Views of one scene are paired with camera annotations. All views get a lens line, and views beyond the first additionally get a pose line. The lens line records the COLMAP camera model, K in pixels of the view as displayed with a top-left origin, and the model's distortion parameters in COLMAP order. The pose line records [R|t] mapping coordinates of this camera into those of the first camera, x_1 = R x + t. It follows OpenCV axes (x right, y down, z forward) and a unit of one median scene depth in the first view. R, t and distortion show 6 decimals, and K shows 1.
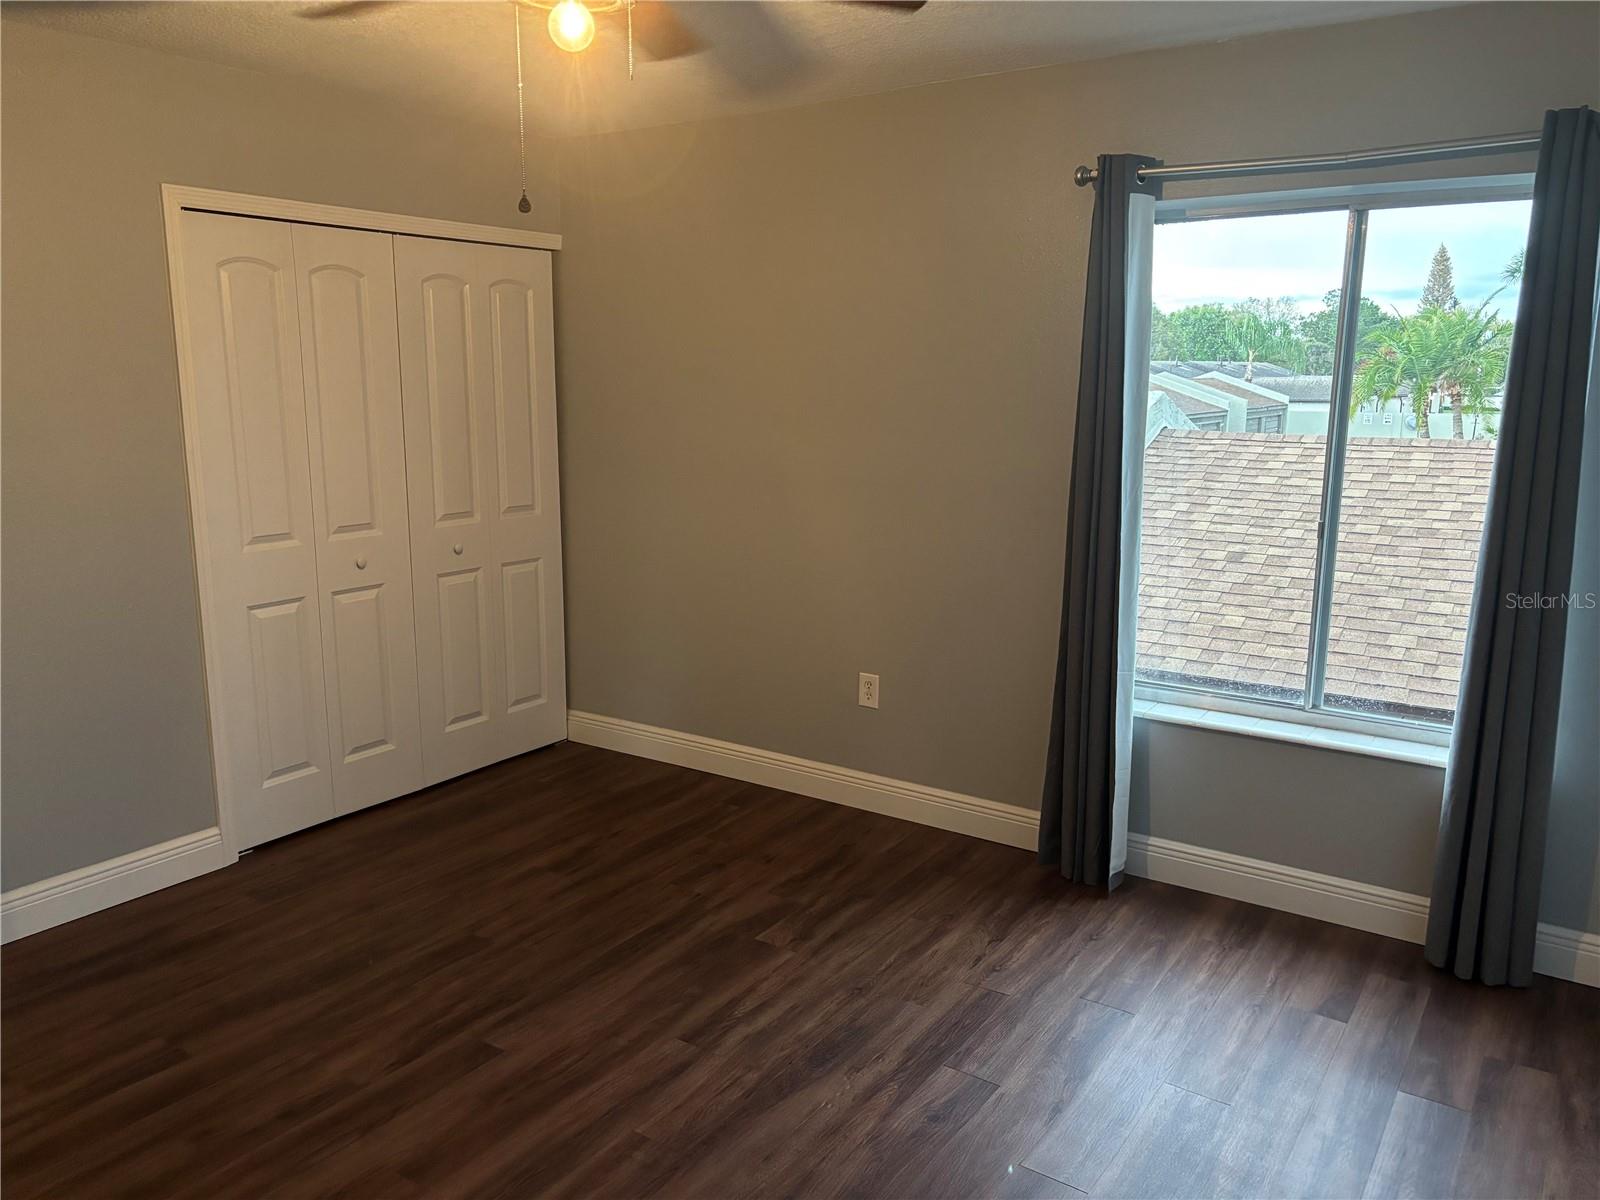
lens RADIAL K [[1199.7, 0, 805.6], [0, 1199.7, 600.0], [0, 0, 1]] dist [0.026787, -0.036819]
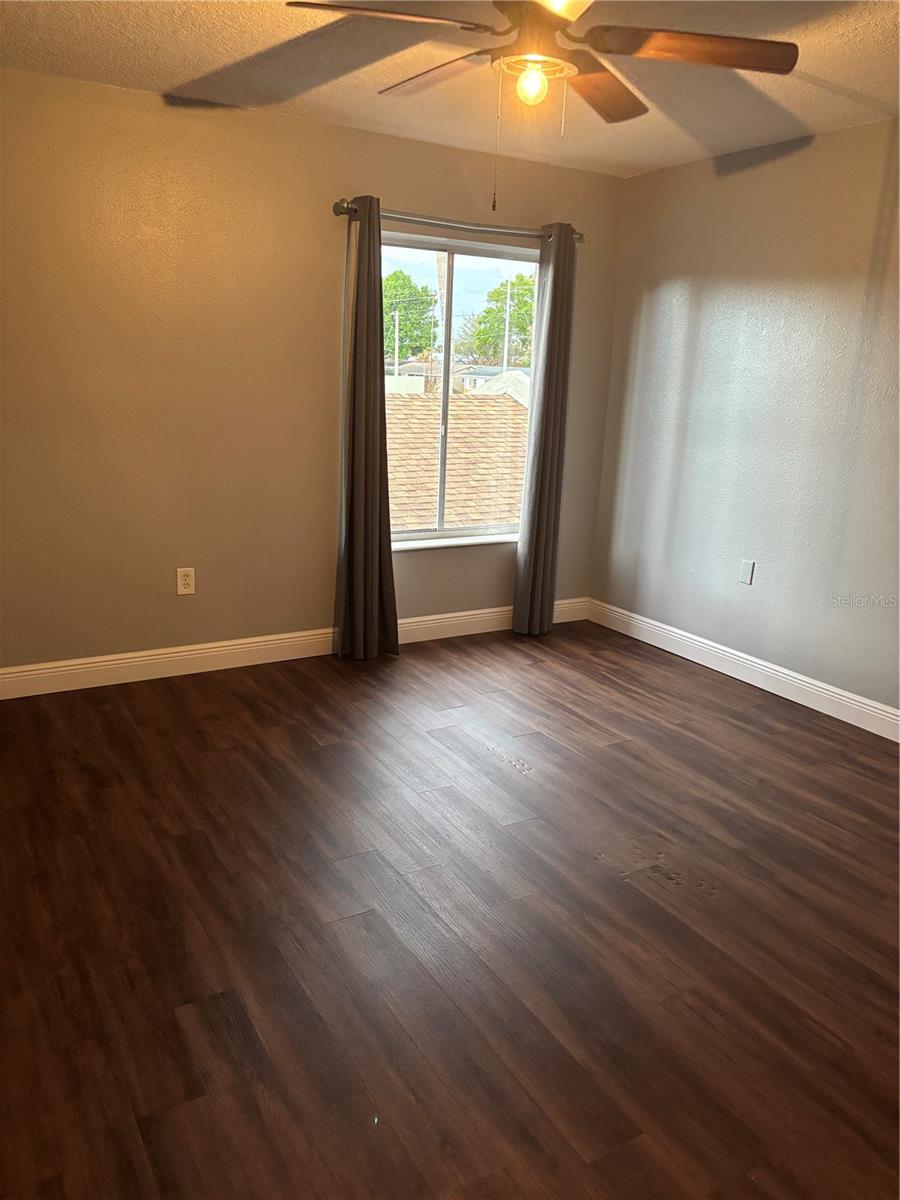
lens RADIAL K [[899.7, 0, 454.0], [0, 899.7, 600.3], [0, 0, 1]] dist [0.026787, -0.036819]
pose [[0.420158, -0.218008, 0.880874, -0.790756], [0.137809, 0.974783, 0.175517, -0.040610], [-0.896926, 0.047647, 0.439607, 0.366465]]
